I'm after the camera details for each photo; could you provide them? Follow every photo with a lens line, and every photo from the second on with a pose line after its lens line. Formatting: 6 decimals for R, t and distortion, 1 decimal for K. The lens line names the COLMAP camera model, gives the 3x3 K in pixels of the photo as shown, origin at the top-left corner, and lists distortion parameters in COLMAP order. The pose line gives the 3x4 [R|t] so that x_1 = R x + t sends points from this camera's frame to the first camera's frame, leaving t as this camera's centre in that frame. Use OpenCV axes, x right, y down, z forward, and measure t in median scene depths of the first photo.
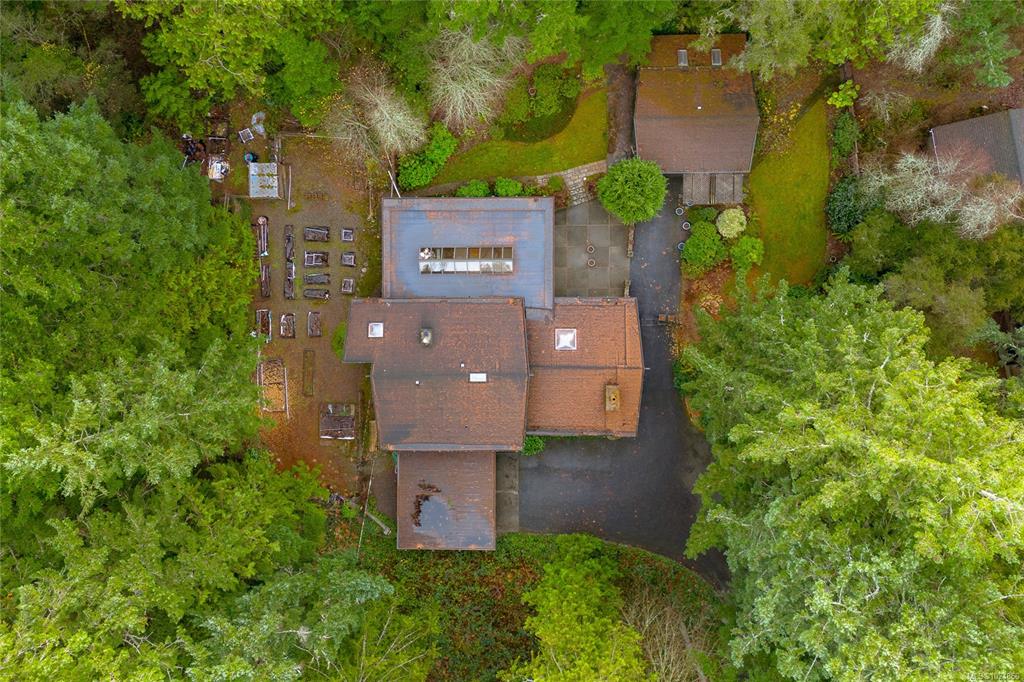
lens RADIAL K [[766.5, 0, 512.0], [0, 766.5, 341.0], [0, 0, 1]] dist [0.050920, 0.000269]
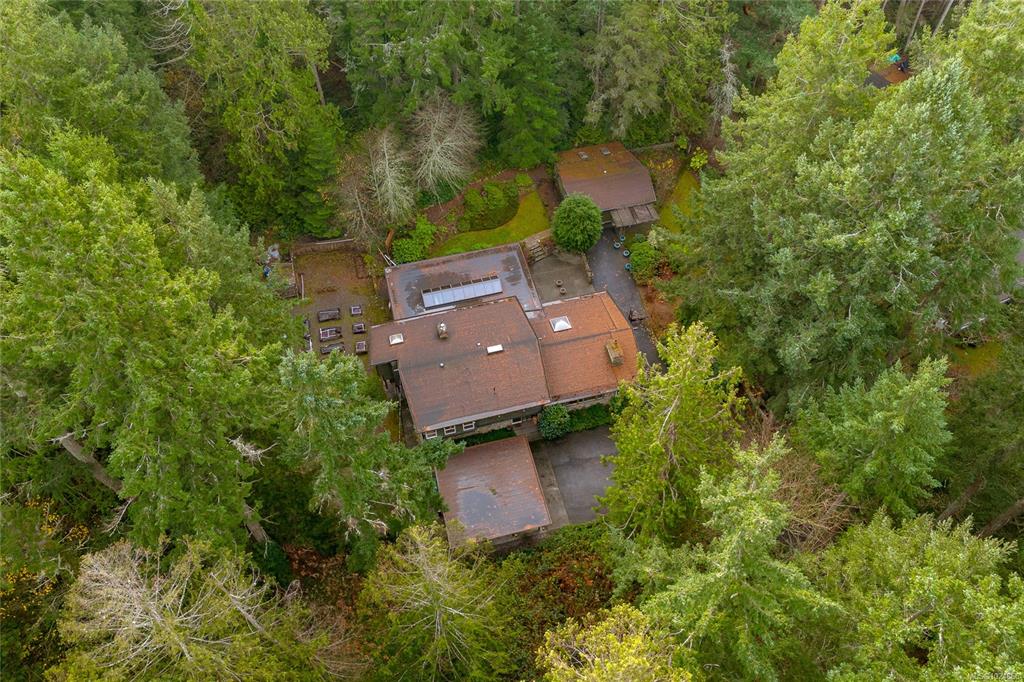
lens RADIAL K [[766.5, 0, 512.0], [0, 766.5, 341.0], [0, 0, 1]] dist [0.050920, 0.000269]
pose [[0.969155, -0.173029, 0.175497, -0.208958], [0.245234, 0.747734, -0.617053, 0.716193], [-0.024457, 0.641058, 0.767103, 0.137253]]
